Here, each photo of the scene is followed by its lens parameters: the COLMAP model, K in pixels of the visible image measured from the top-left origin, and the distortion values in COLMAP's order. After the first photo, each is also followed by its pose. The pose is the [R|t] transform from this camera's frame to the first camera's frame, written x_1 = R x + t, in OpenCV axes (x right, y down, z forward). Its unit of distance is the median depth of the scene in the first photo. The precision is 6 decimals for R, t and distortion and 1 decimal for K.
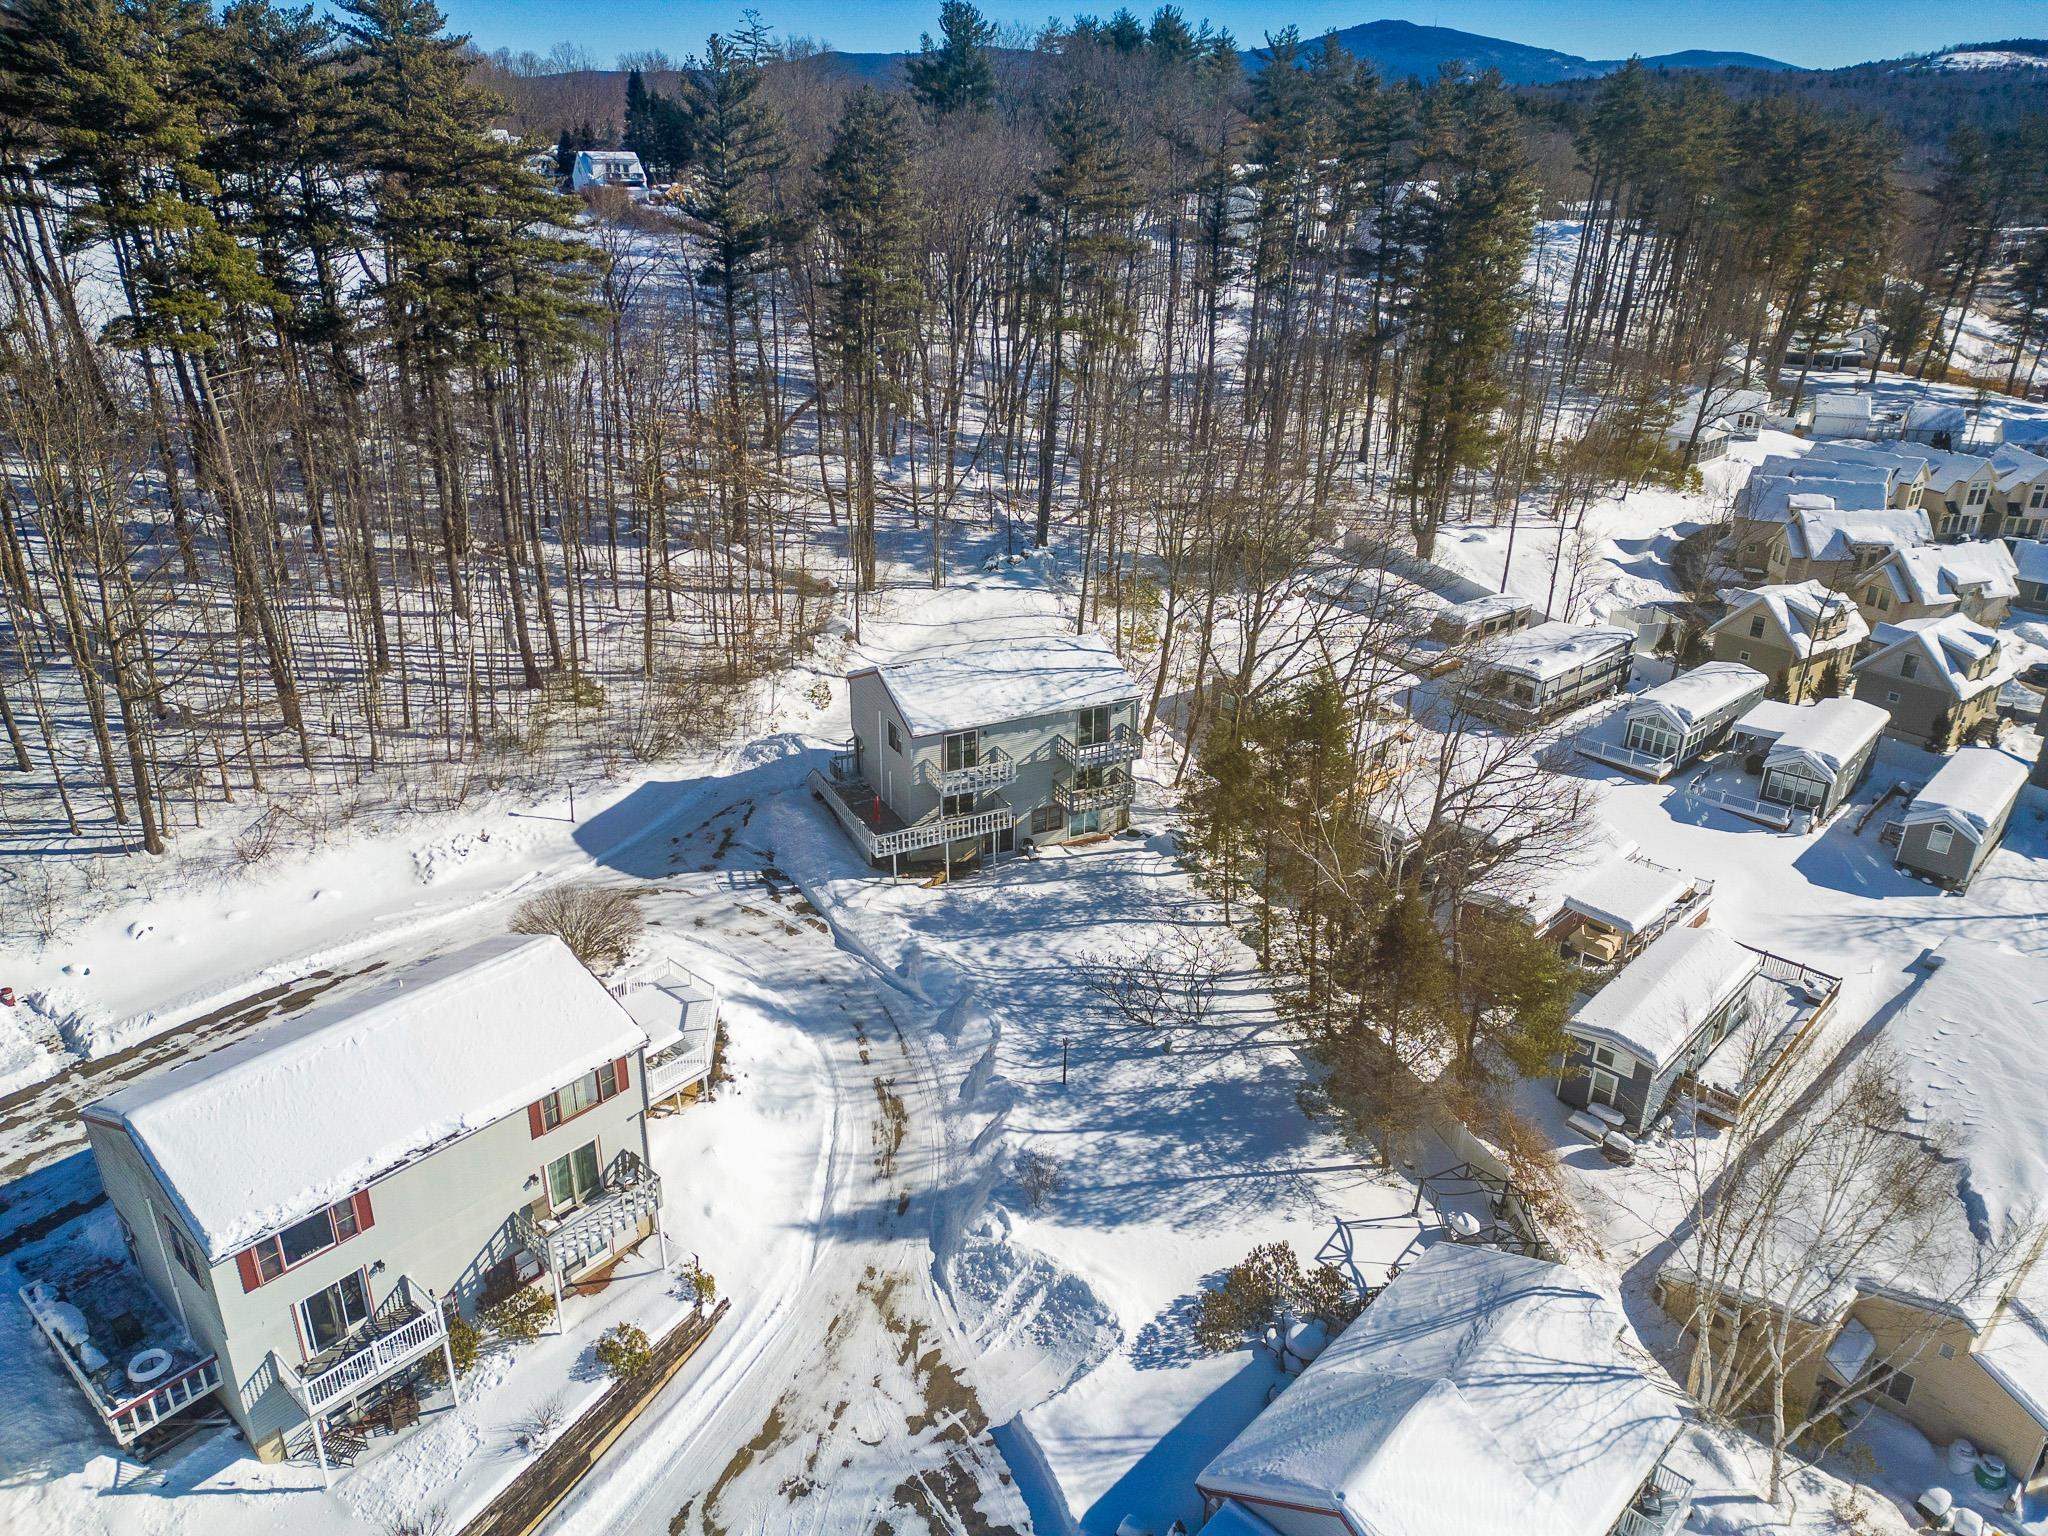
lens RADIAL K [[1424.2, 0, 1024.0], [0, 1424.2, 768.0], [0, 0, 1]] dist [0.054363, -0.000603]
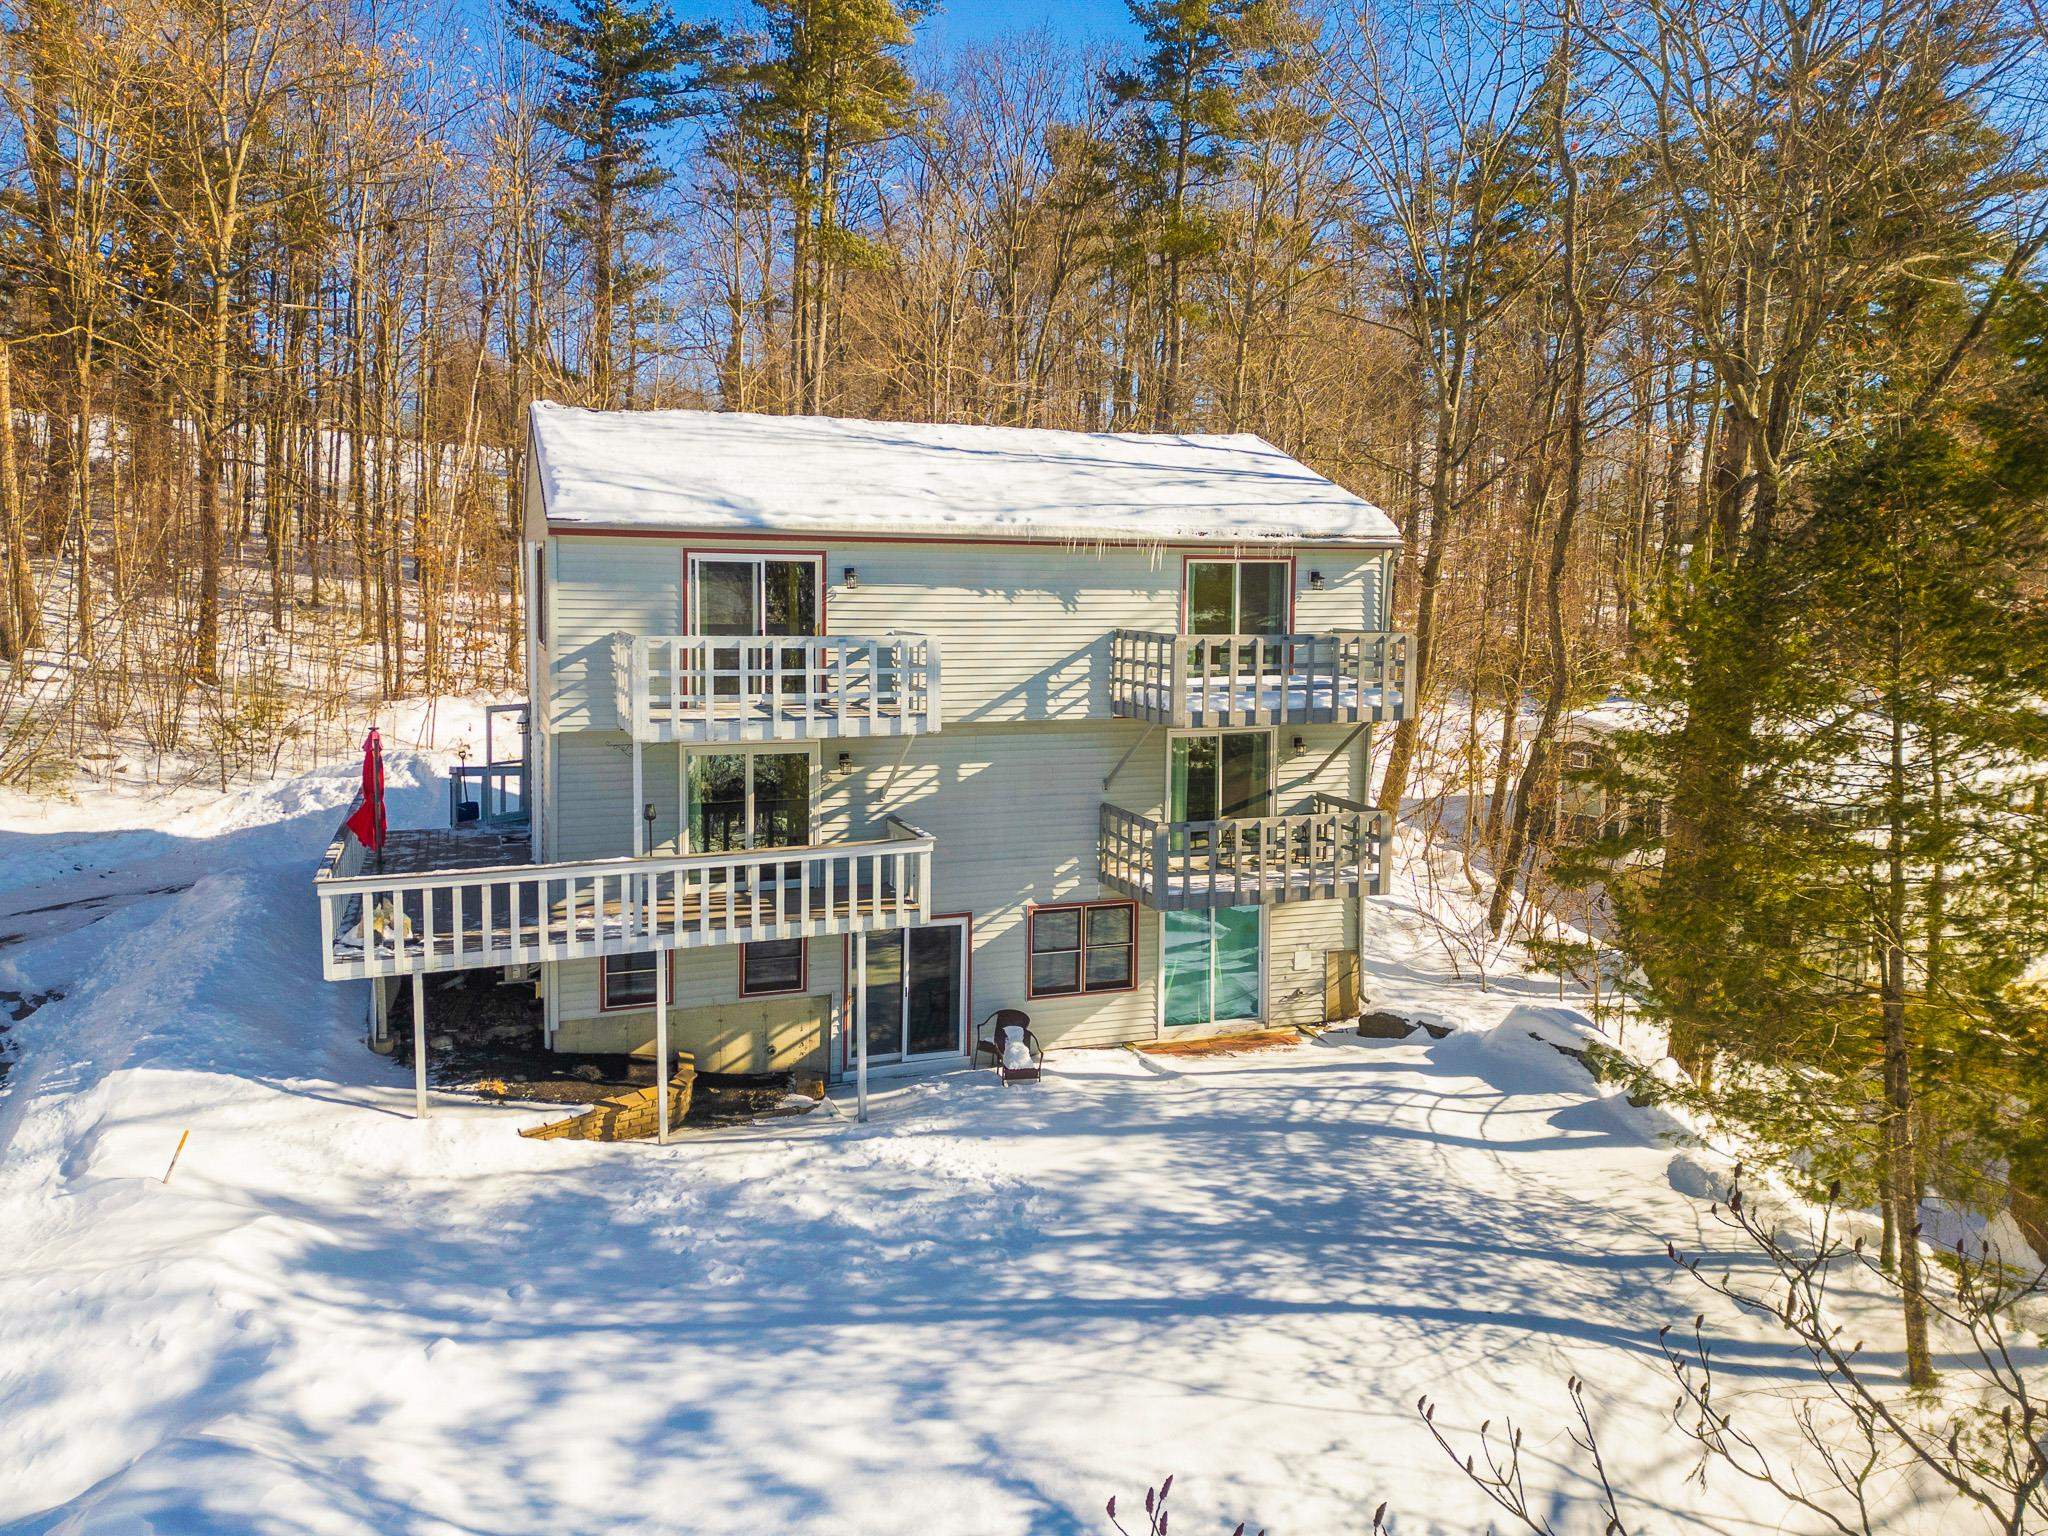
lens RADIAL K [[1424.2, 0, 1024.0], [0, 1424.2, 768.0], [0, 0, 1]] dist [0.054363, -0.000603]
pose [[0.993394, 0.007674, -0.114499, 0.039943], [-0.044174, 0.946446, -0.319826, 0.097583], [0.105912, 0.322771, 0.940533, 0.745479]]
